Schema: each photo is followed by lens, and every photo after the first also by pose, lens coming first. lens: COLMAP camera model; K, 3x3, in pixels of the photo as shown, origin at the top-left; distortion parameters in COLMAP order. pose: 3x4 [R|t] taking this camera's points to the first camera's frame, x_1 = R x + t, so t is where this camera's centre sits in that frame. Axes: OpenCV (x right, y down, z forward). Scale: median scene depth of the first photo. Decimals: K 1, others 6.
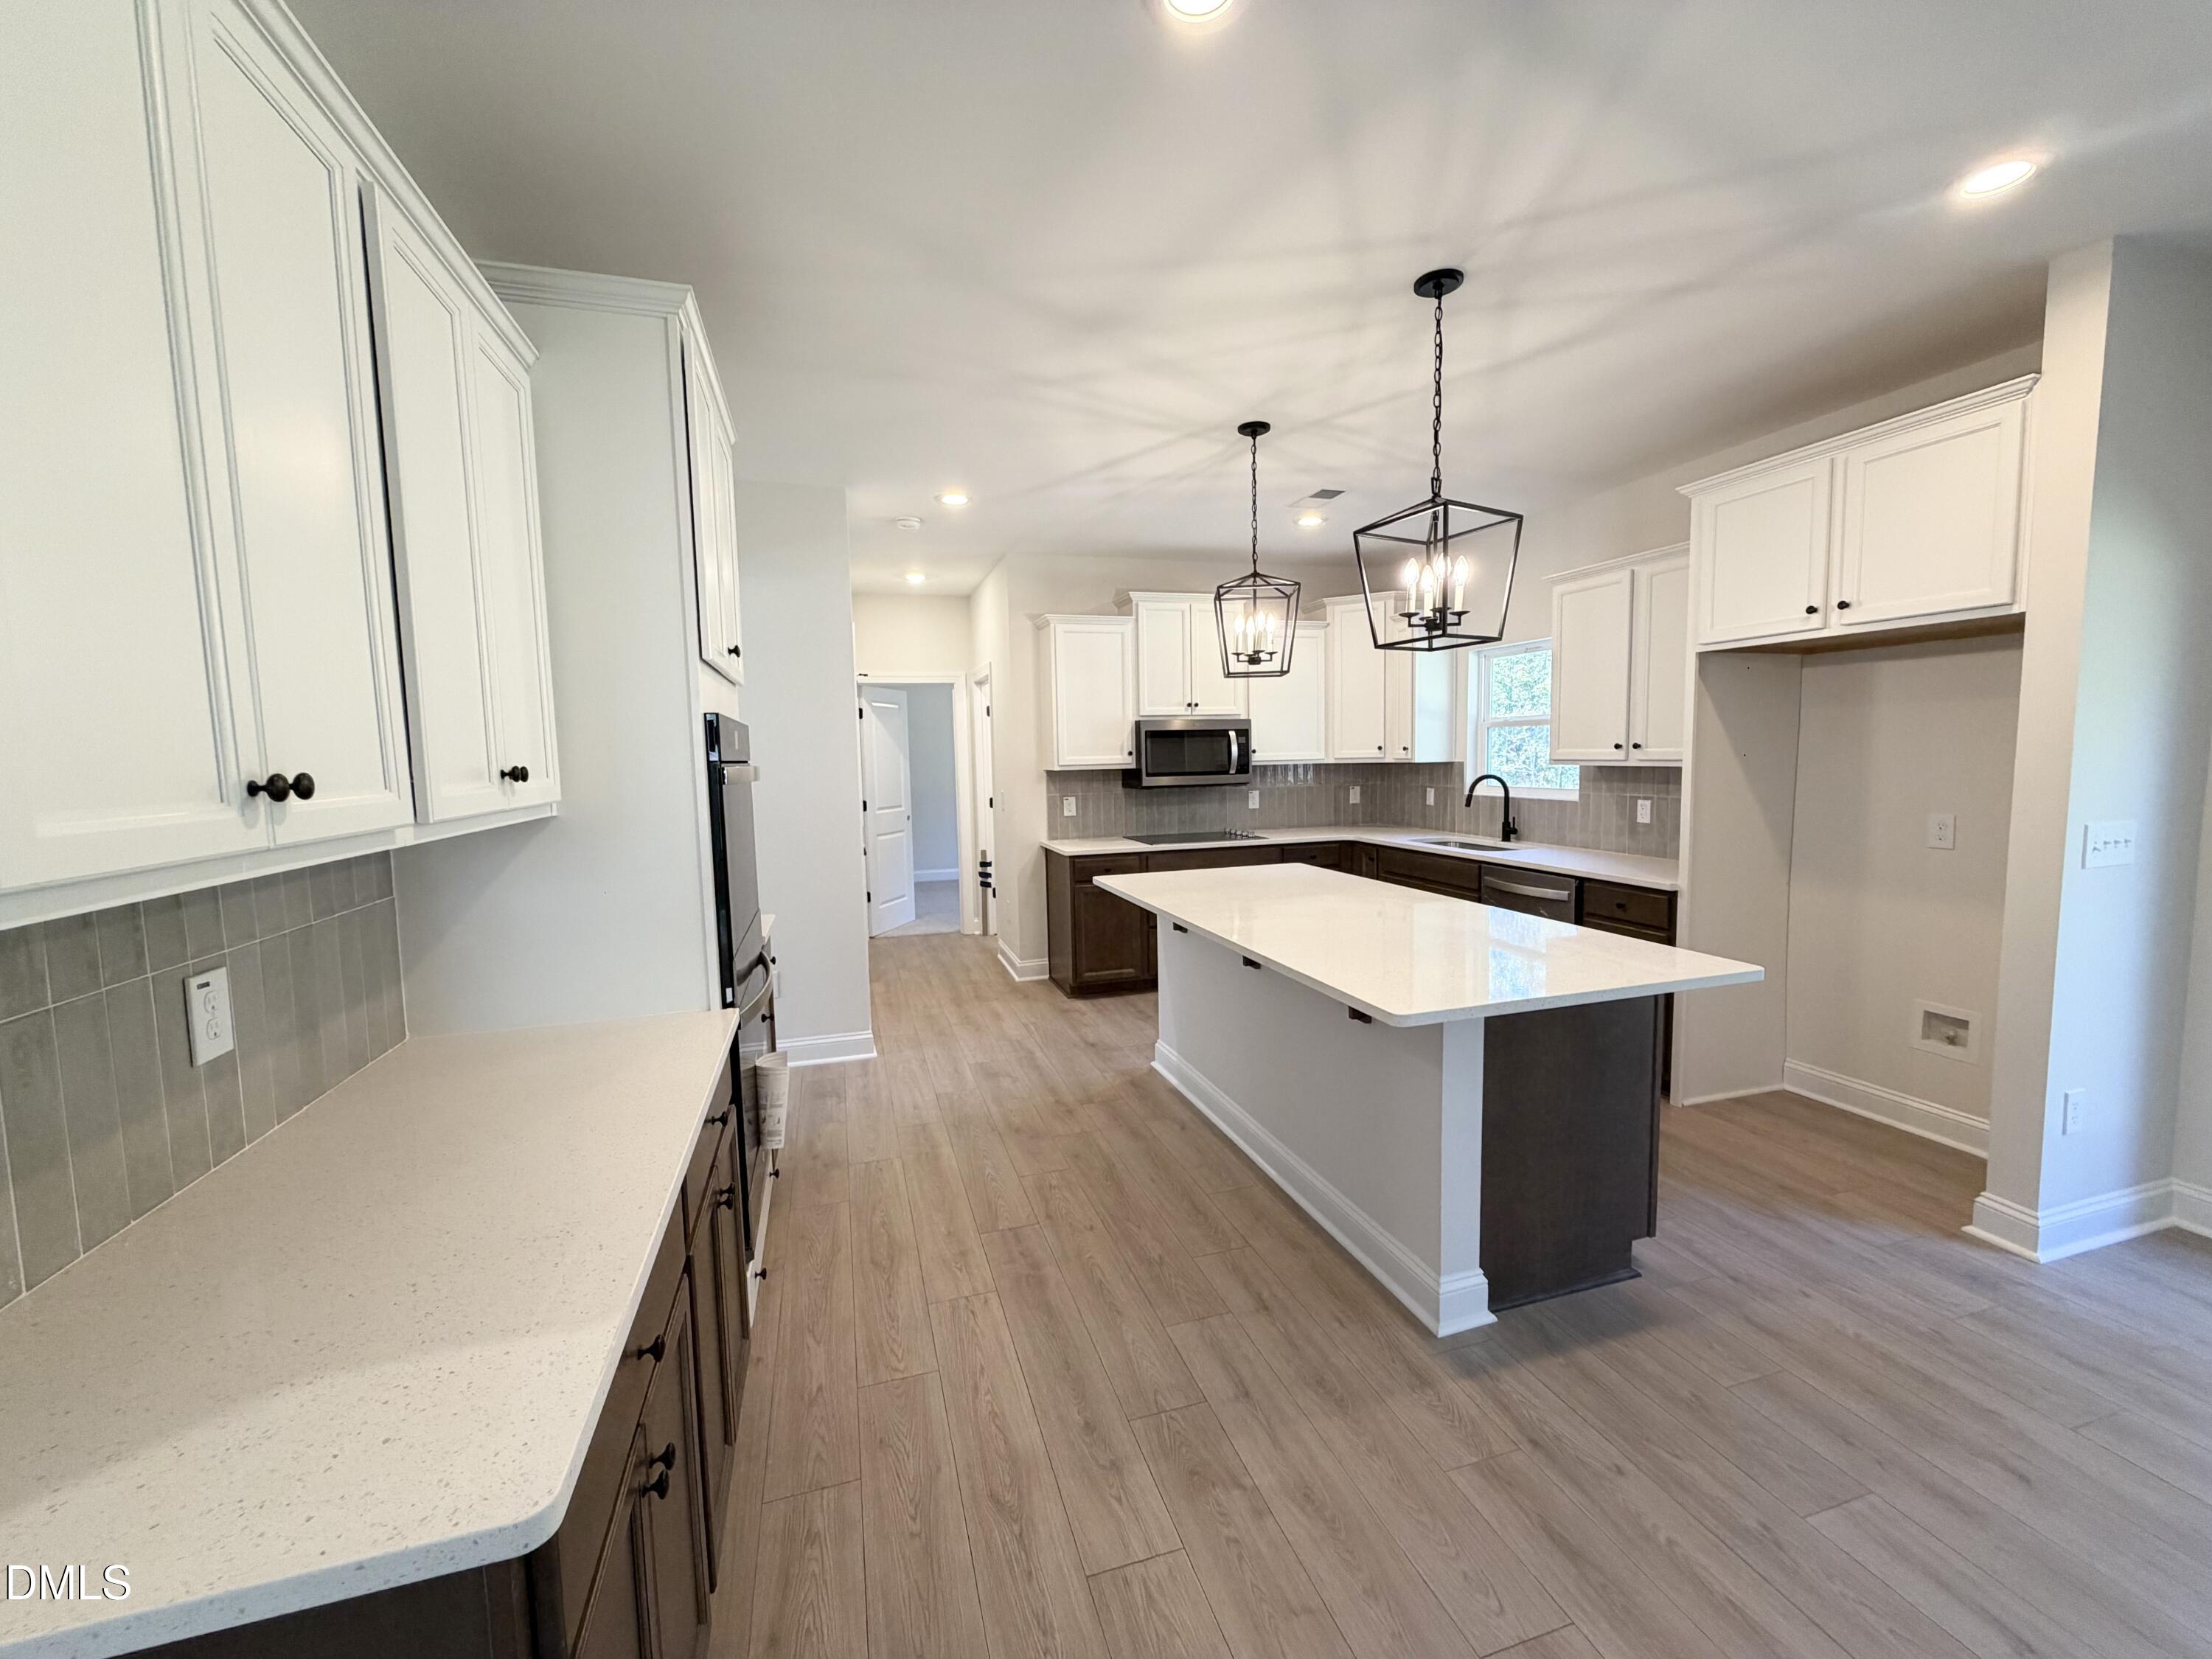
lens RADIAL K [[880.3, 0, 1101.8], [0, 880.3, 825.6], [0, 0, 1]] dist [-0.000397, -0.000026]
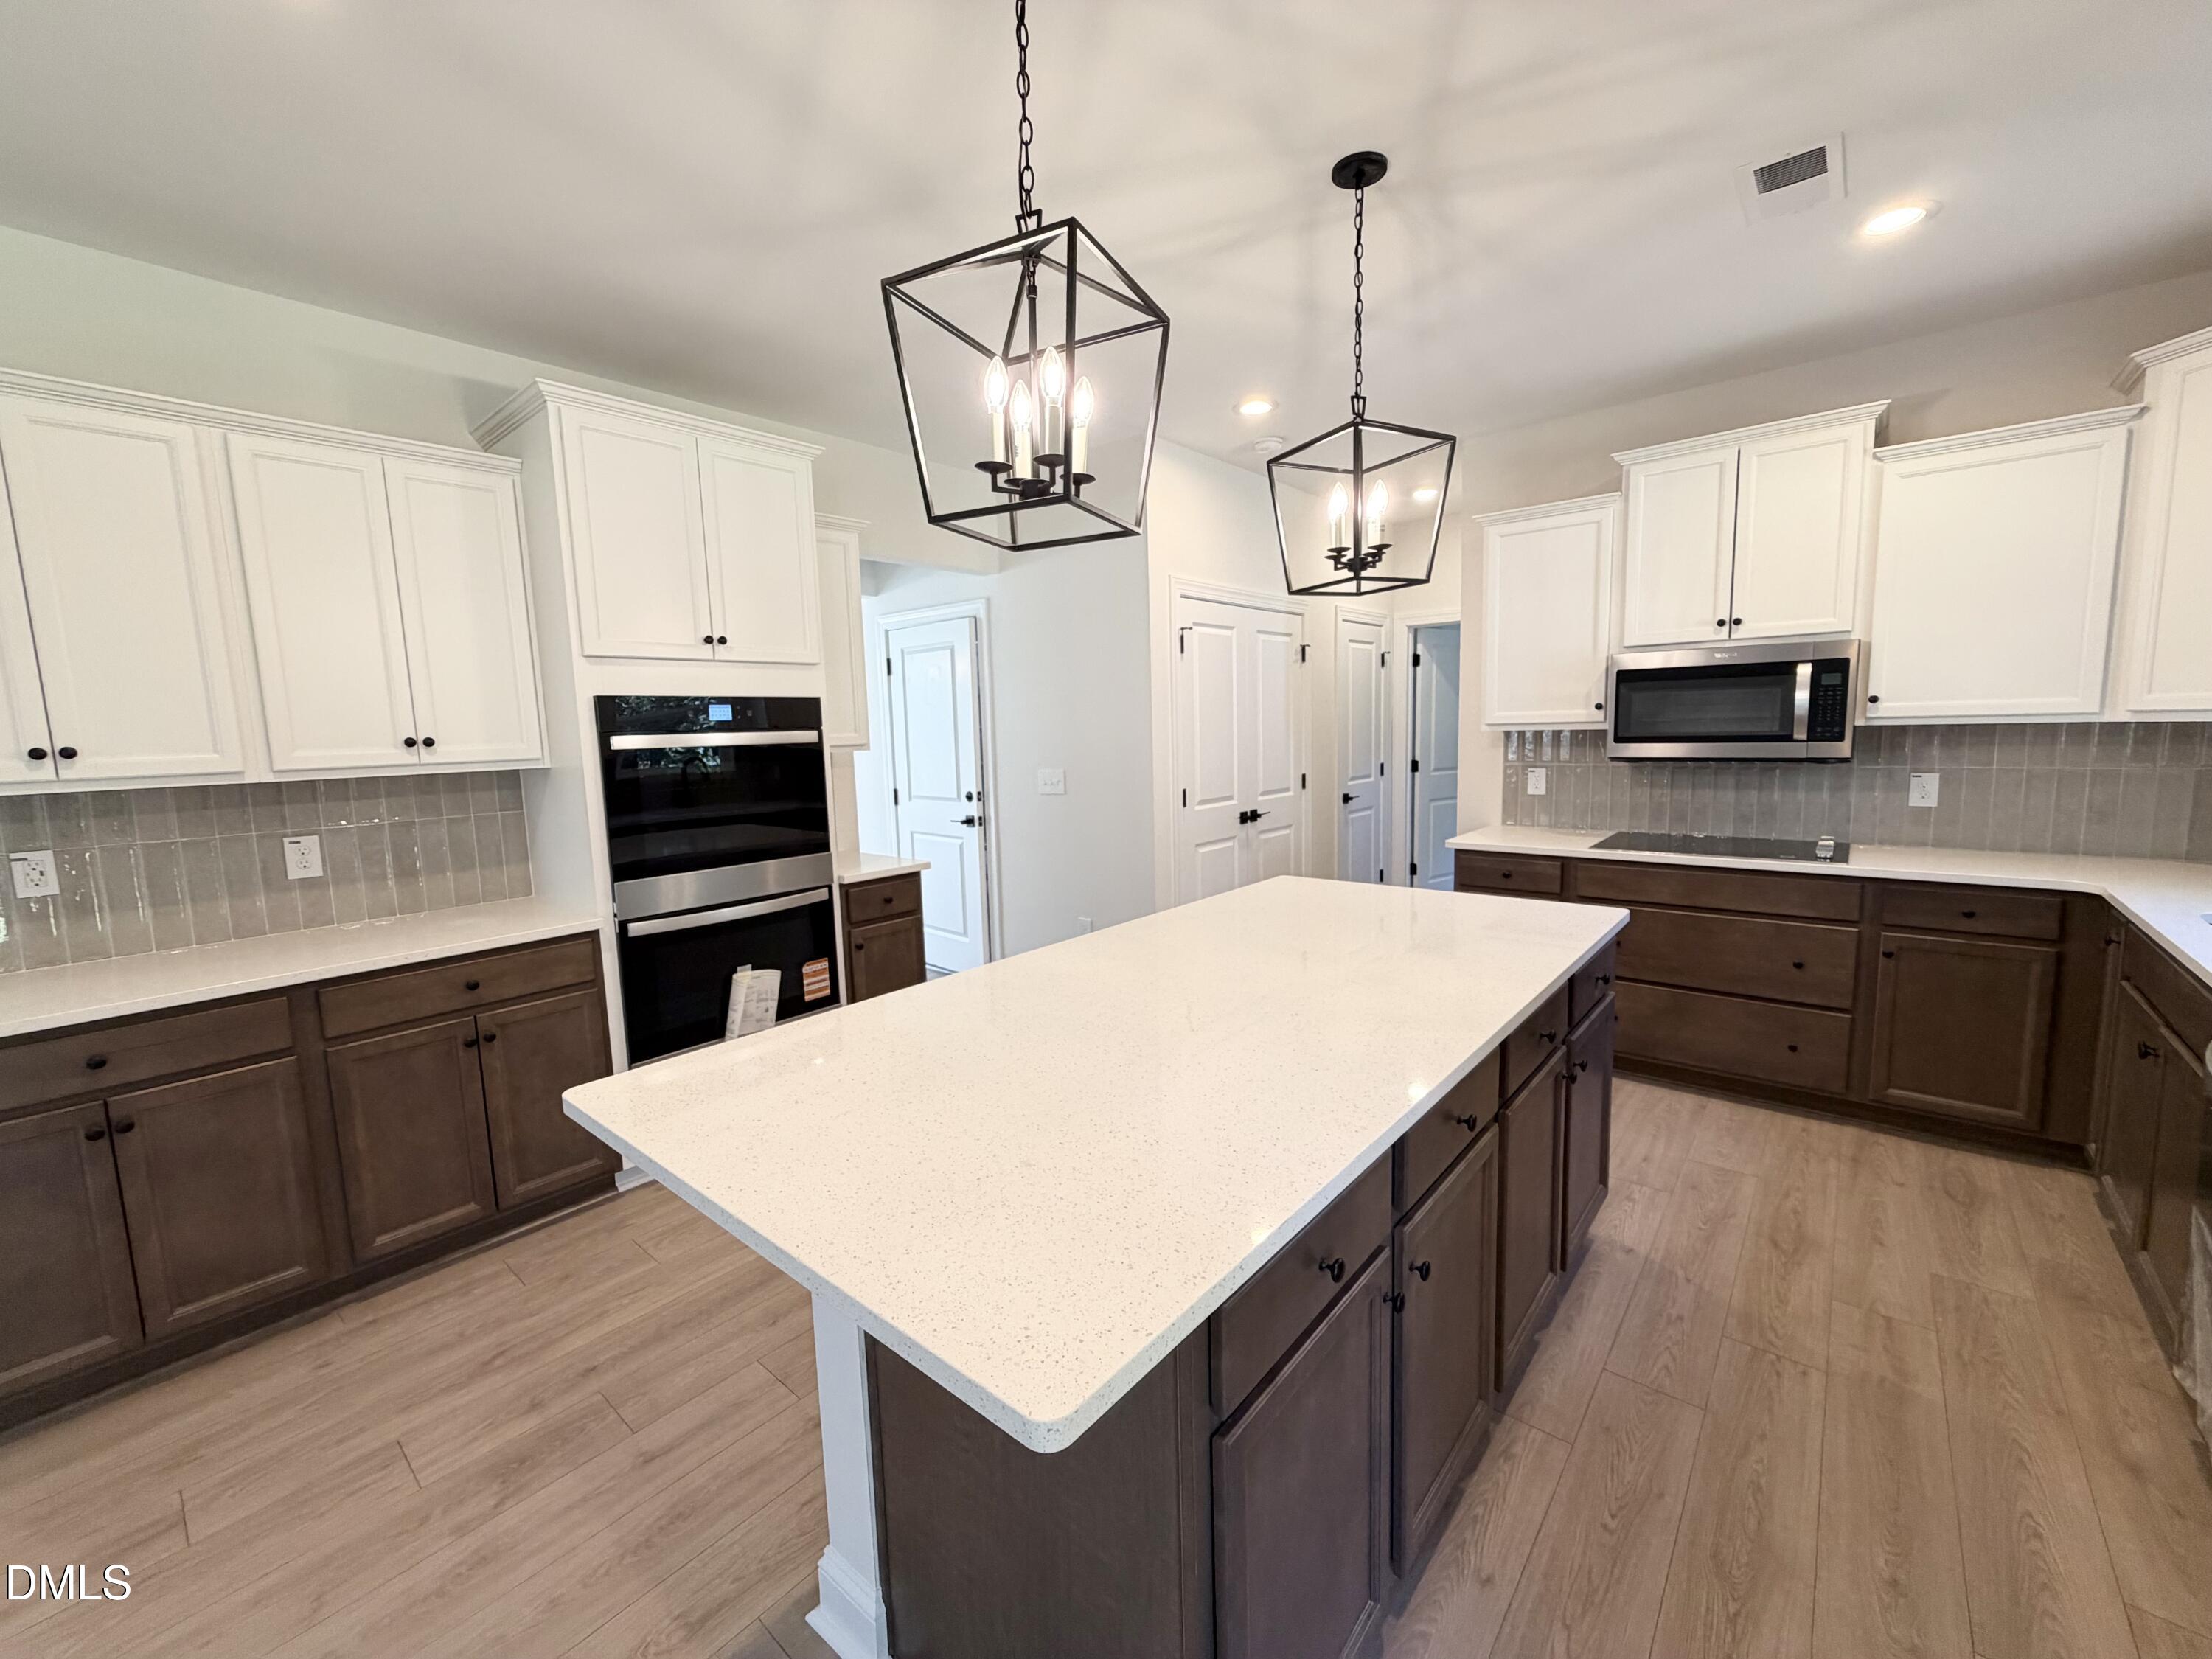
lens RADIAL K [[880.3, 0, 1102.9], [0, 880.3, 826.6], [0, 0, 1]] dist [-0.000397, -0.000026]
pose [[0.535855, 0.104634, -0.837802, 0.525011], [-0.052036, 0.994498, 0.090921, -0.043927], [0.842705, -0.005125, 0.538351, 0.441772]]
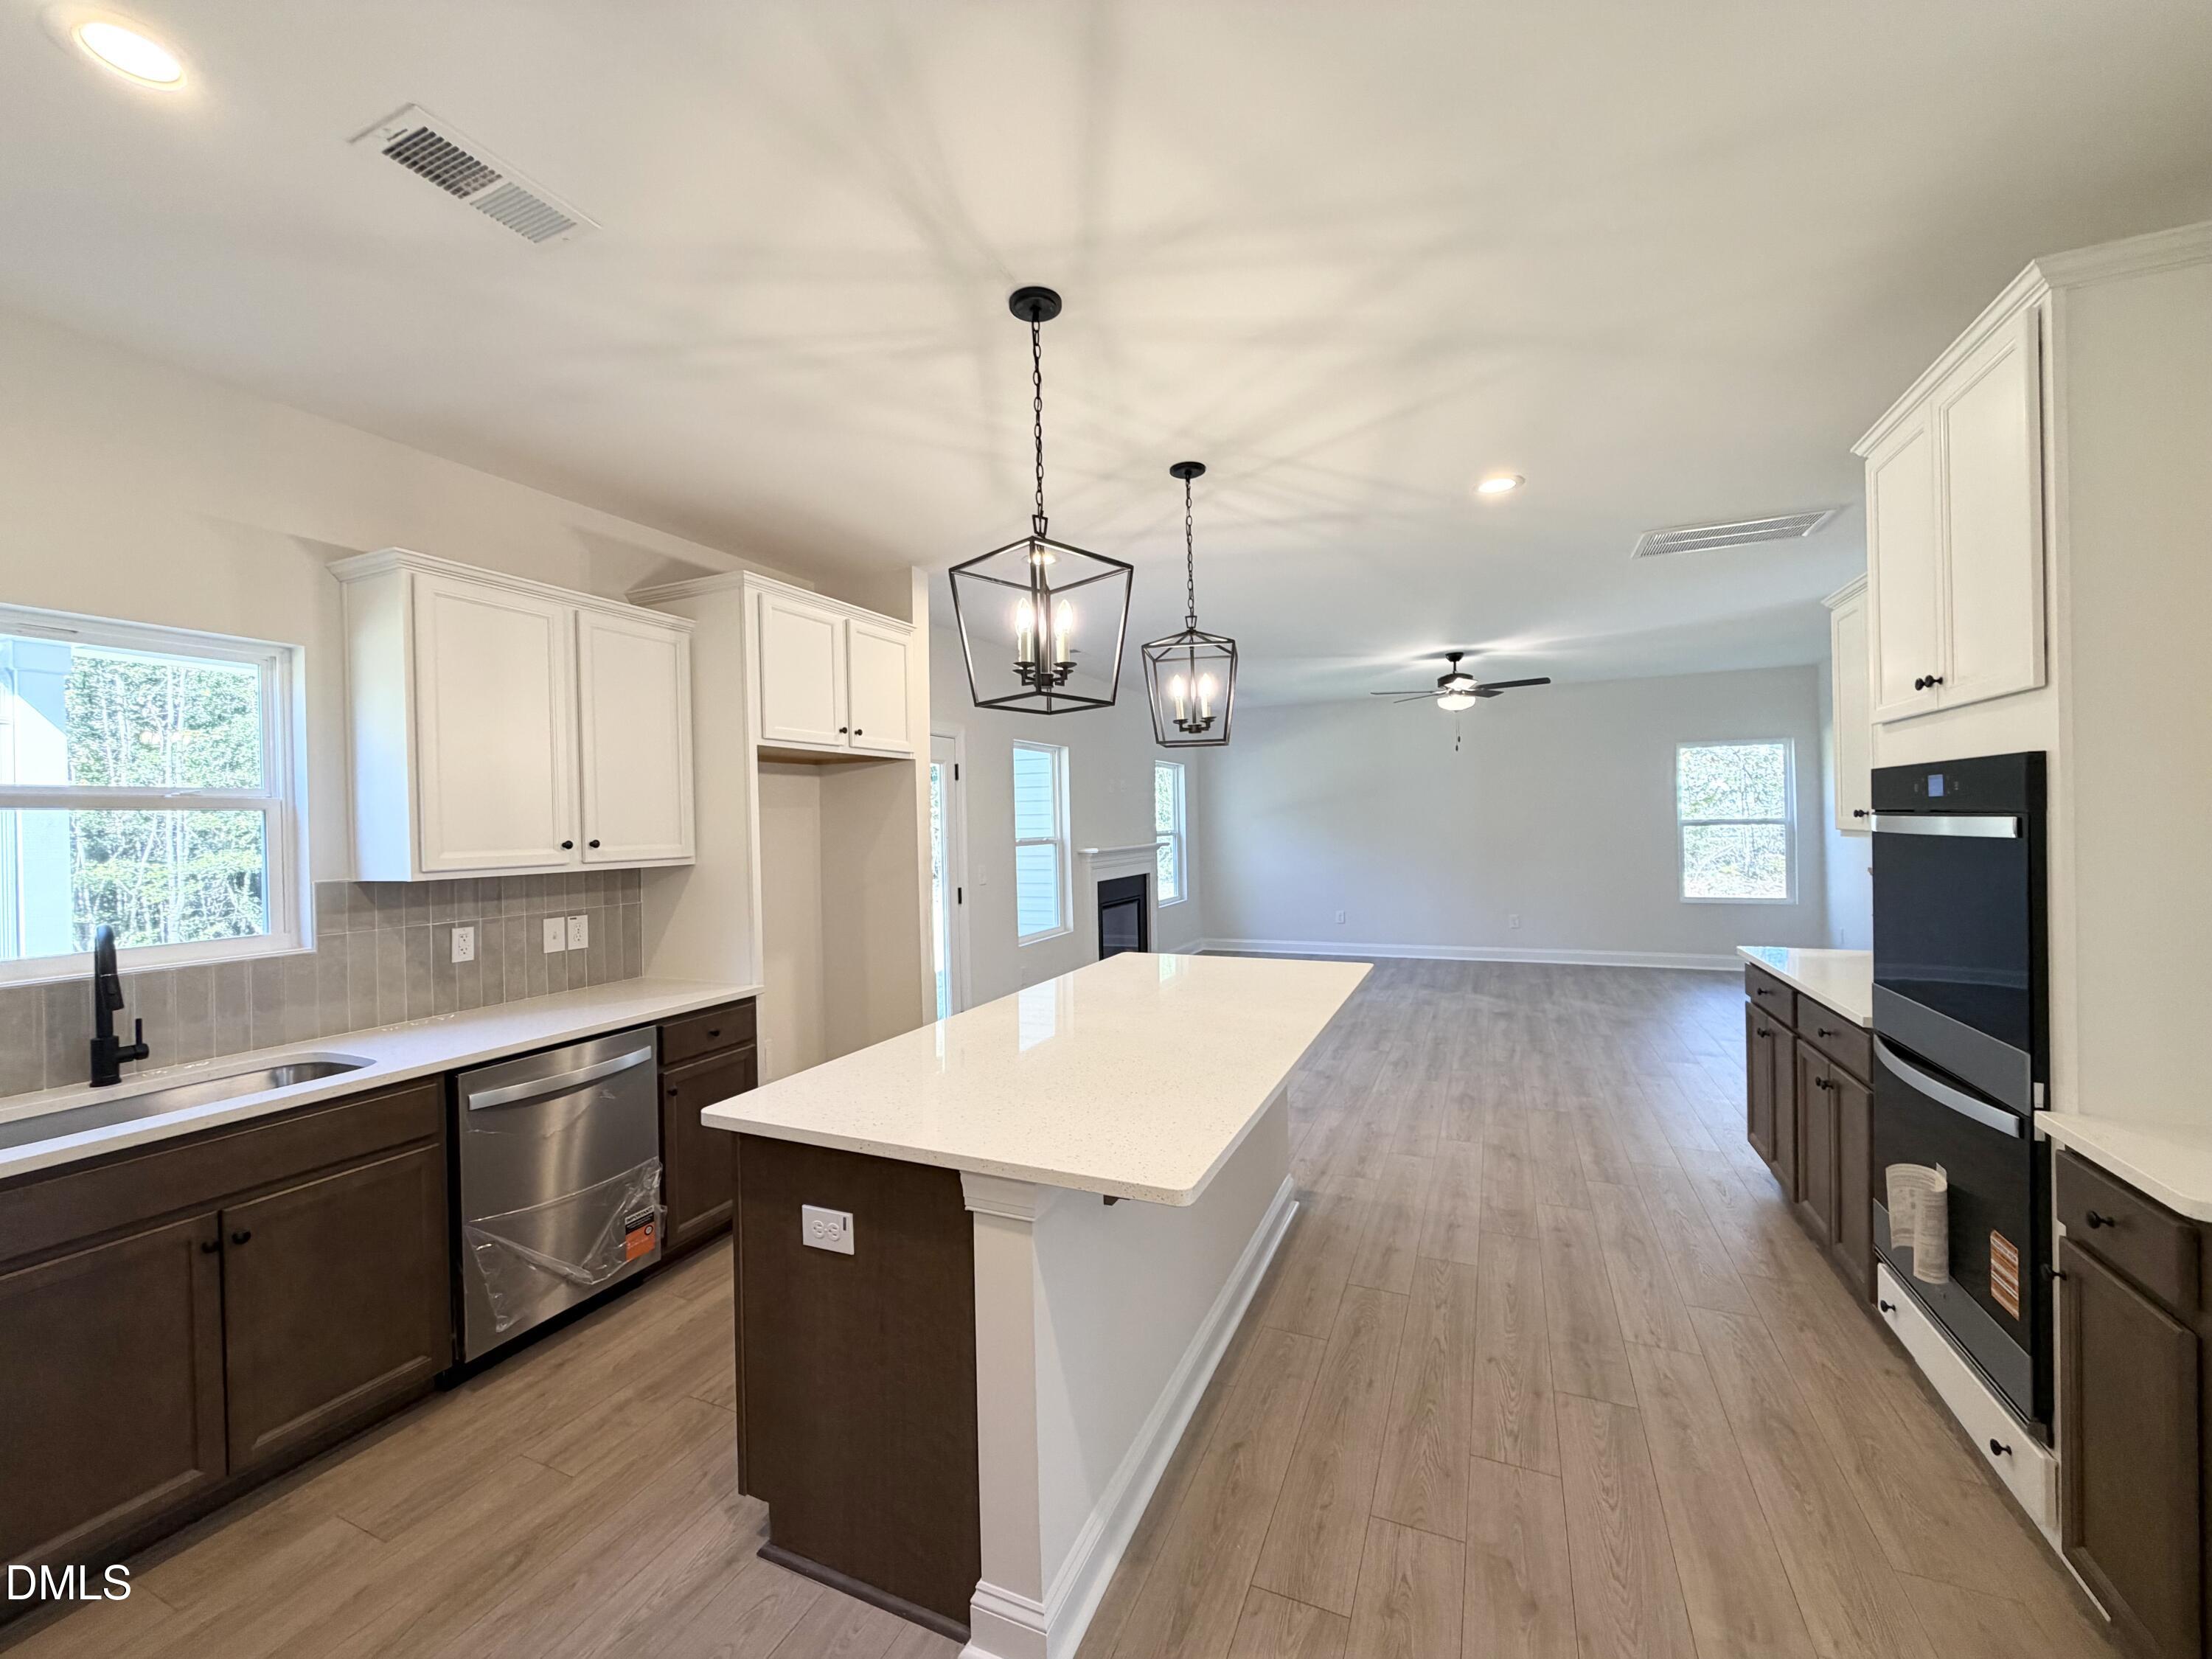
lens RADIAL K [[880.3, 0, 1099.6], [0, 880.3, 827.4], [0, 0, 1]] dist [-0.000397, -0.000026]
pose [[-0.749932, 0.034233, 0.660628, -0.208270], [0.092268, 0.994311, 0.053216, -0.100111], [-0.655048, 0.100863, -0.748825, 1.223561]]
